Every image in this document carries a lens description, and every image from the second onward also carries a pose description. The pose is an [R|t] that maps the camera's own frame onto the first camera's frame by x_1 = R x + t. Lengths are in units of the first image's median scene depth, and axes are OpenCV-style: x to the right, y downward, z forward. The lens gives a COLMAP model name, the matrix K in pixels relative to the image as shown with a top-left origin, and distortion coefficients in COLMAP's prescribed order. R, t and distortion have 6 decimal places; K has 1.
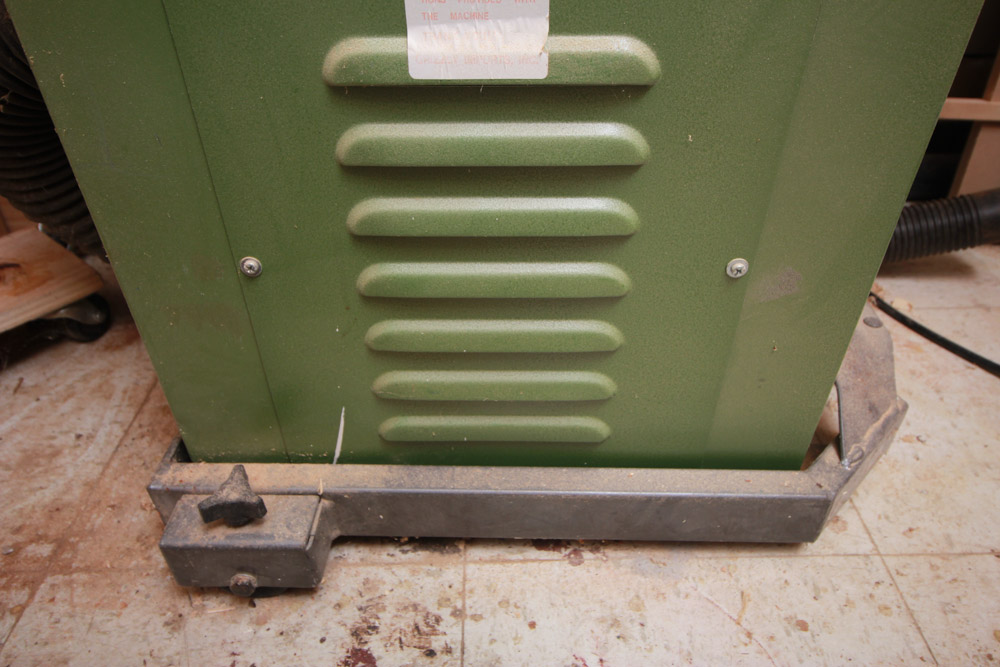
lens RADIAL K [[685.0, 0, 502.2], [0, 685.0, 335.2], [0, 0, 1]] dist [0.004550, 0.000315]
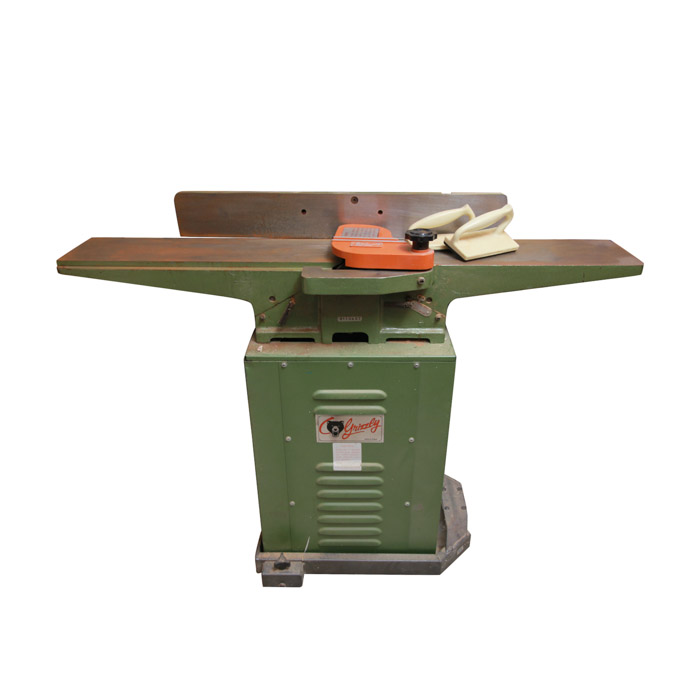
lens RADIAL K [[590.5, 0, 352.3], [0, 590.5, 351.0], [0, 0, 1]] dist [-0.001070, 0.001037]
pose [[0.999945, 0.000410, 0.010519, -0.043972], [0.001180, 0.988582, -0.150680, -0.580822], [-0.010461, 0.150684, 0.988527, -3.308594]]
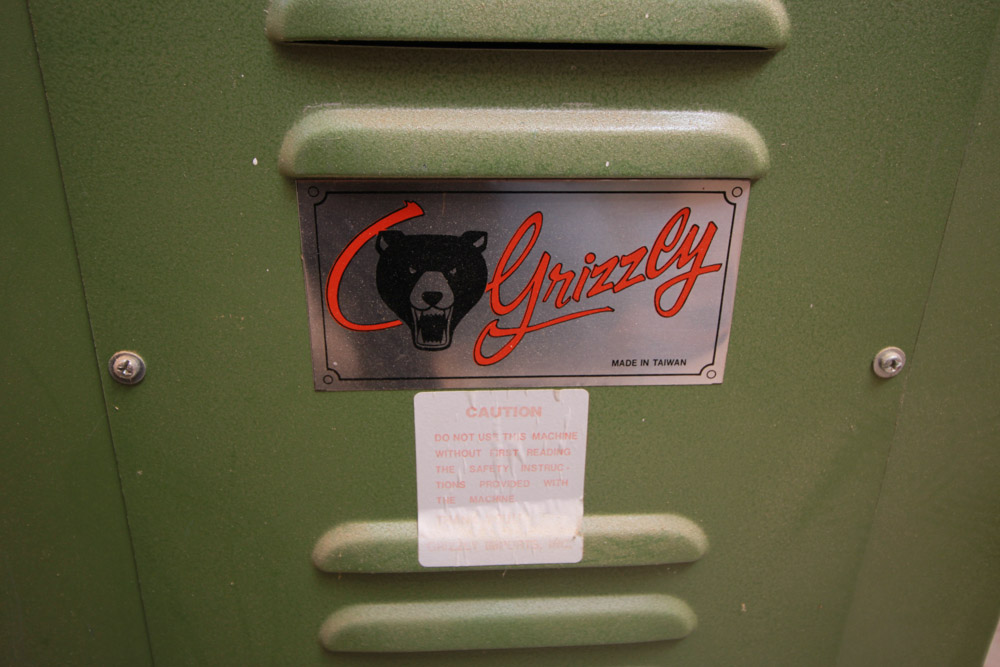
lens RADIAL K [[787.9, 0, 497.5], [0, 787.9, 325.0], [0, 0, 1]] dist [0.017421, -0.009541]
pose [[0.995618, -0.007670, 0.093201, -0.127174], [0.030629, 0.968406, -0.247491, -0.417708], [-0.088358, 0.249261, 0.964397, -0.010704]]
